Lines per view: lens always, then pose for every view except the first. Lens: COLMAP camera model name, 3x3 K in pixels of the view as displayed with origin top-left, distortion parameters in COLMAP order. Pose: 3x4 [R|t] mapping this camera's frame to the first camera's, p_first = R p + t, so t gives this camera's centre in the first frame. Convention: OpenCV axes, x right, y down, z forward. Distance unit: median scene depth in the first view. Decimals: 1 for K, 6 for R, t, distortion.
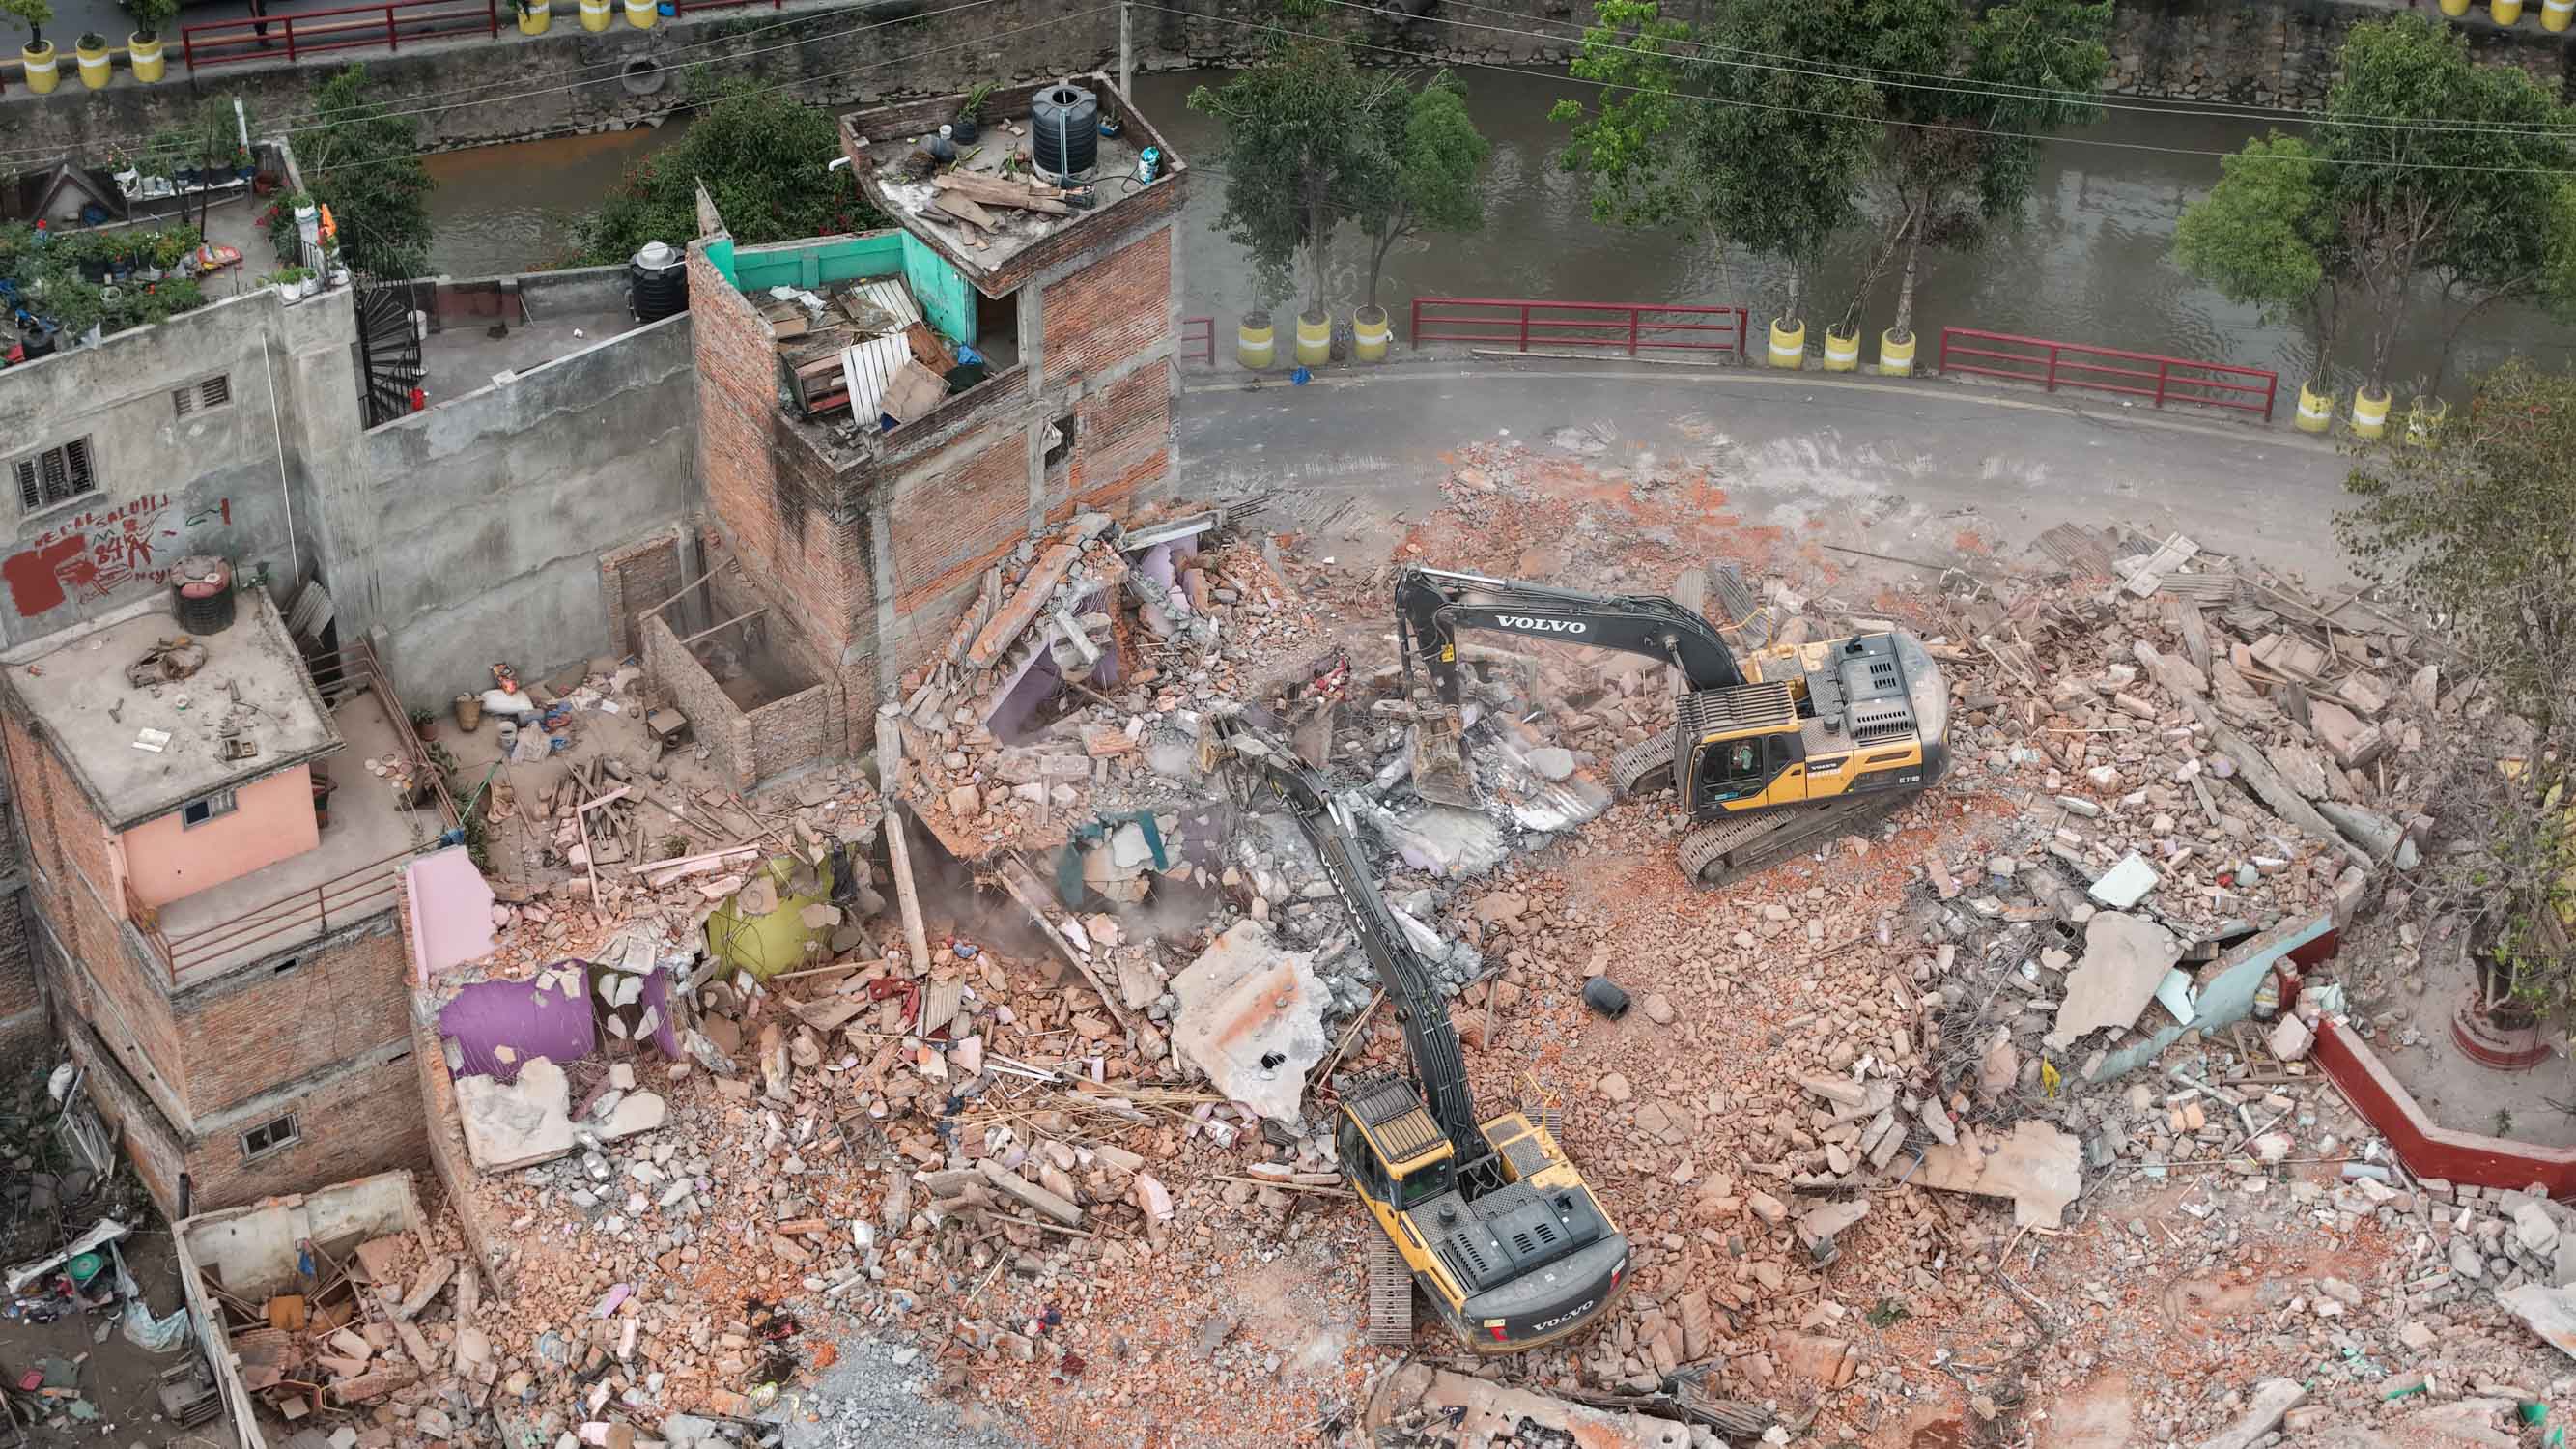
lens RADIAL K [[5351.5, 0, 1288.0], [0, 5351.5, 724.5], [0, 0, 1]] dist [-0.075145, -0.240986]
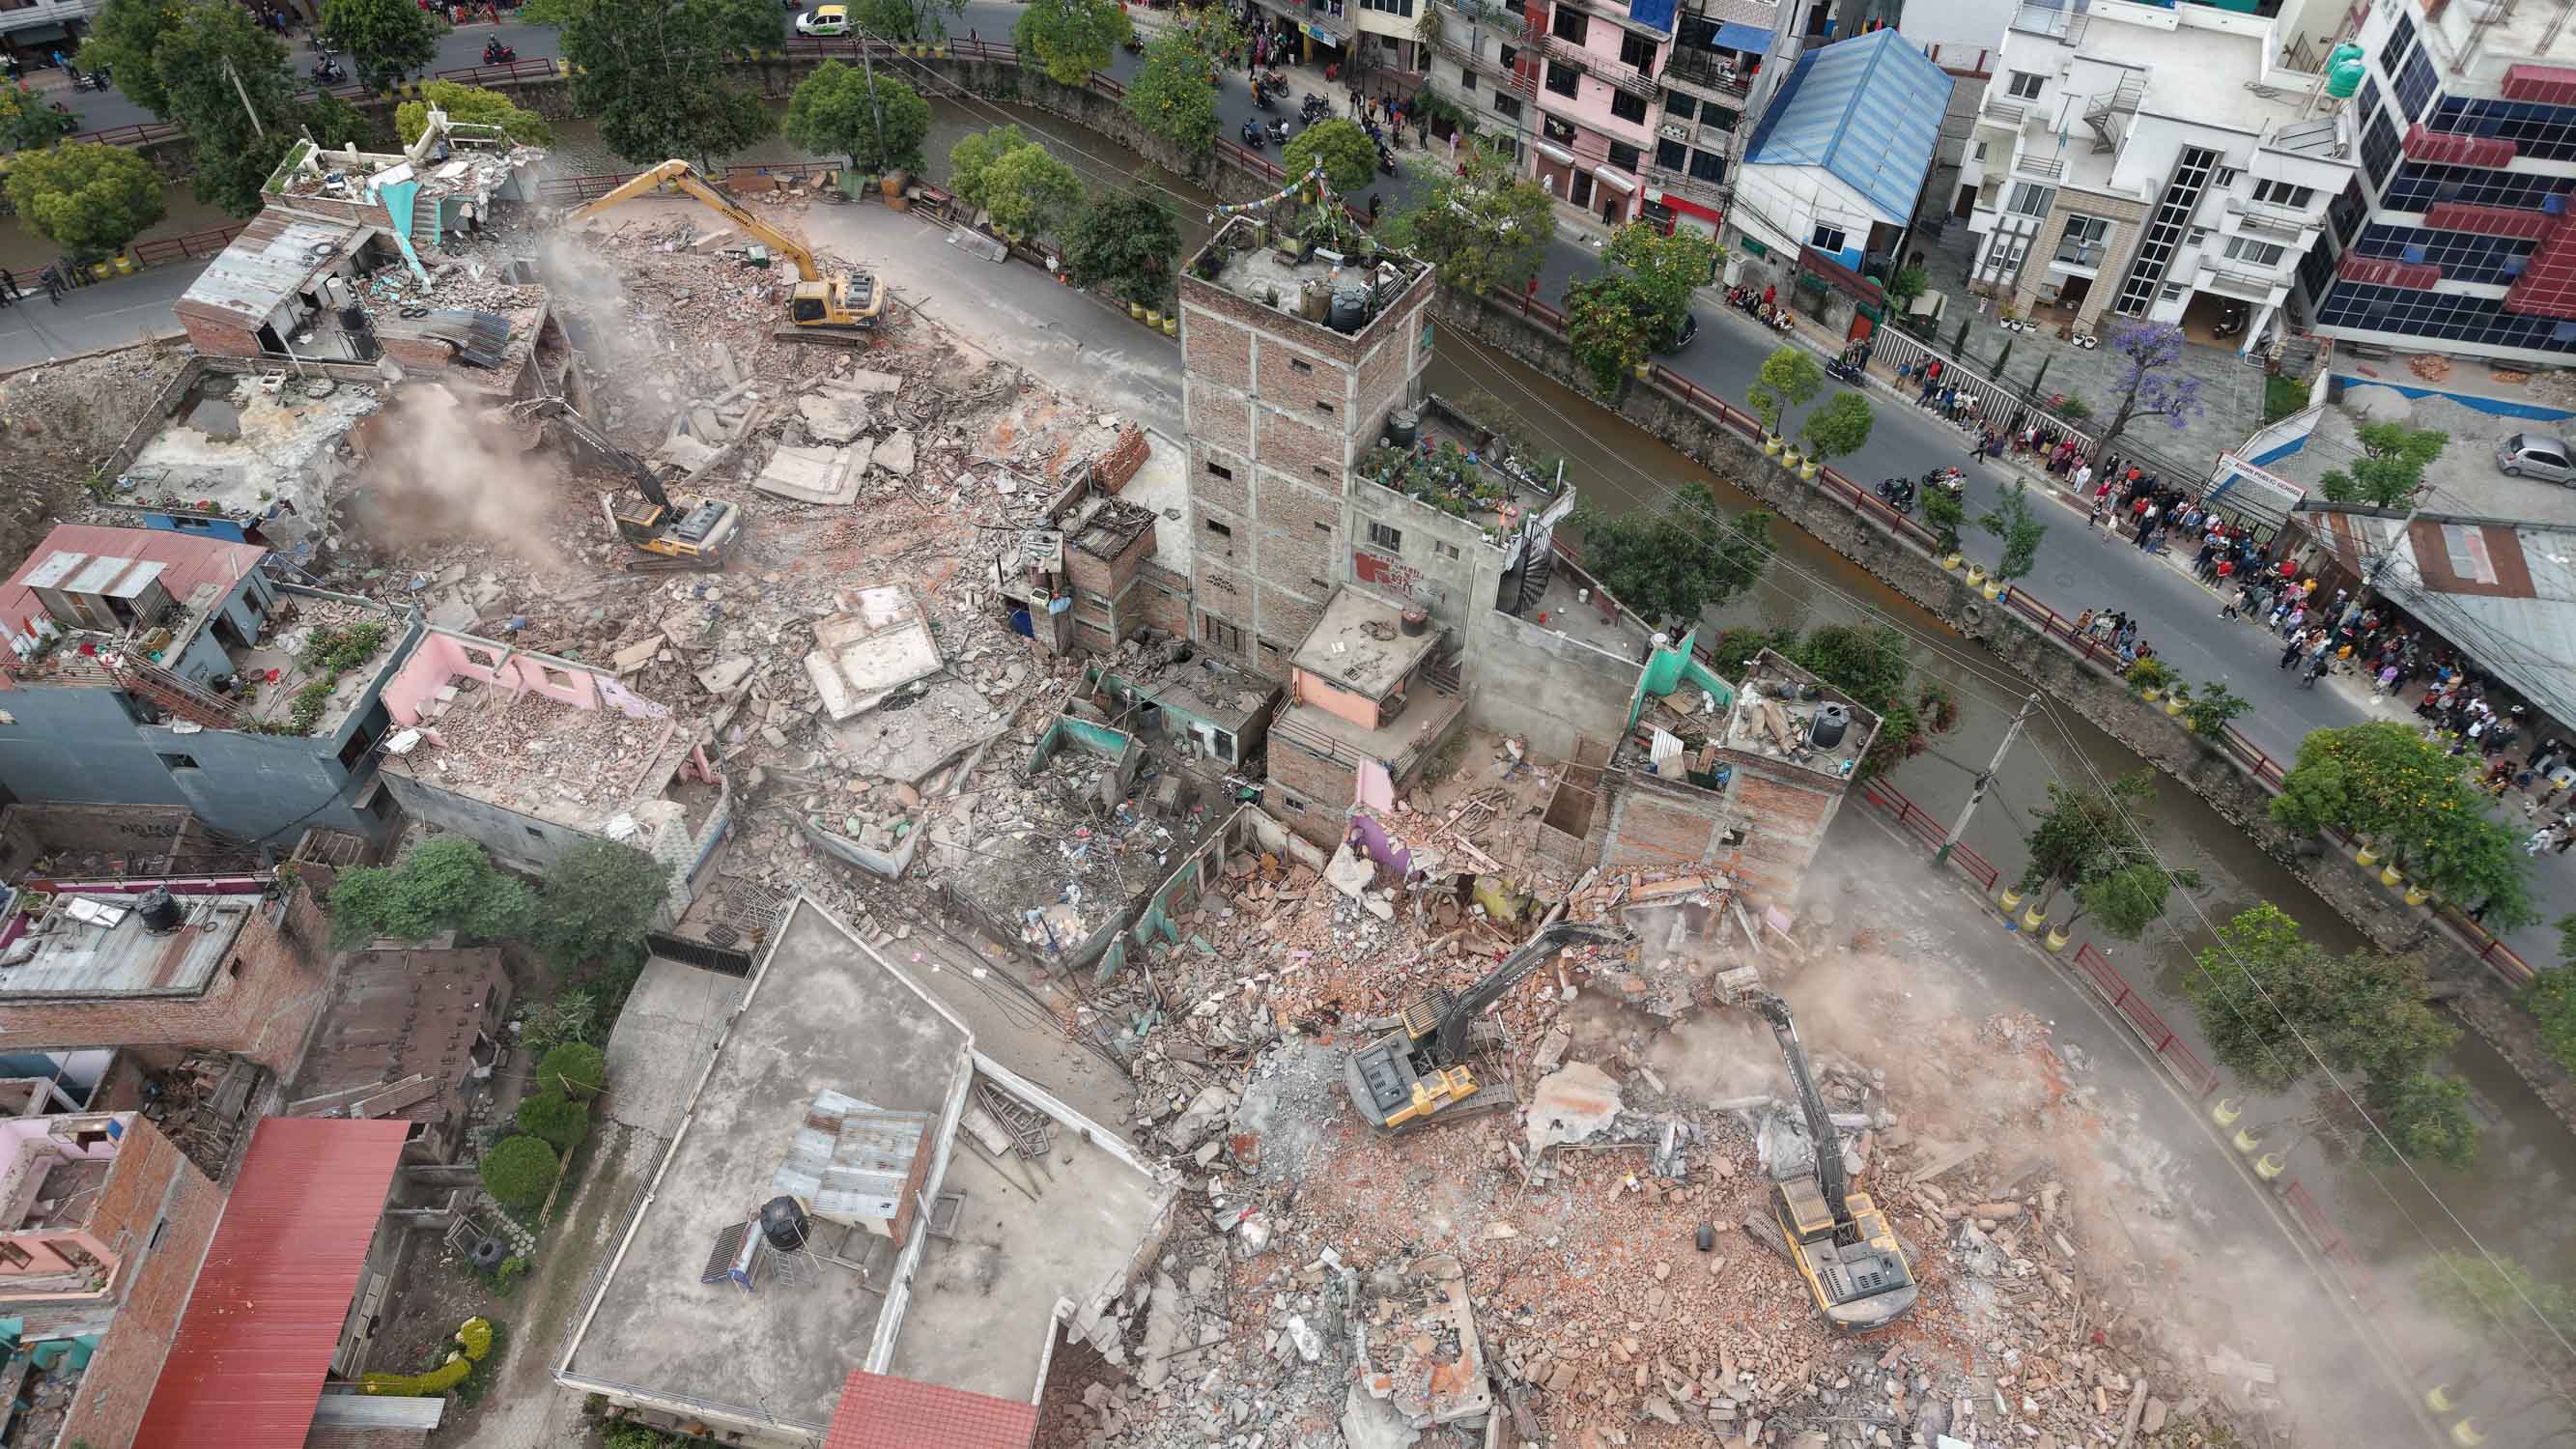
lens RADIAL K [[1702.8, 0, 1288.0], [0, 1702.8, 724.5], [0, 0, 1]] dist [0.006630, 0.001845]
pose [[0.476215, 0.664673, -0.575698, 0.221470], [-0.595579, 0.725470, 0.344933, -0.208906], [0.646920, 0.178612, 0.741345, 0.417305]]
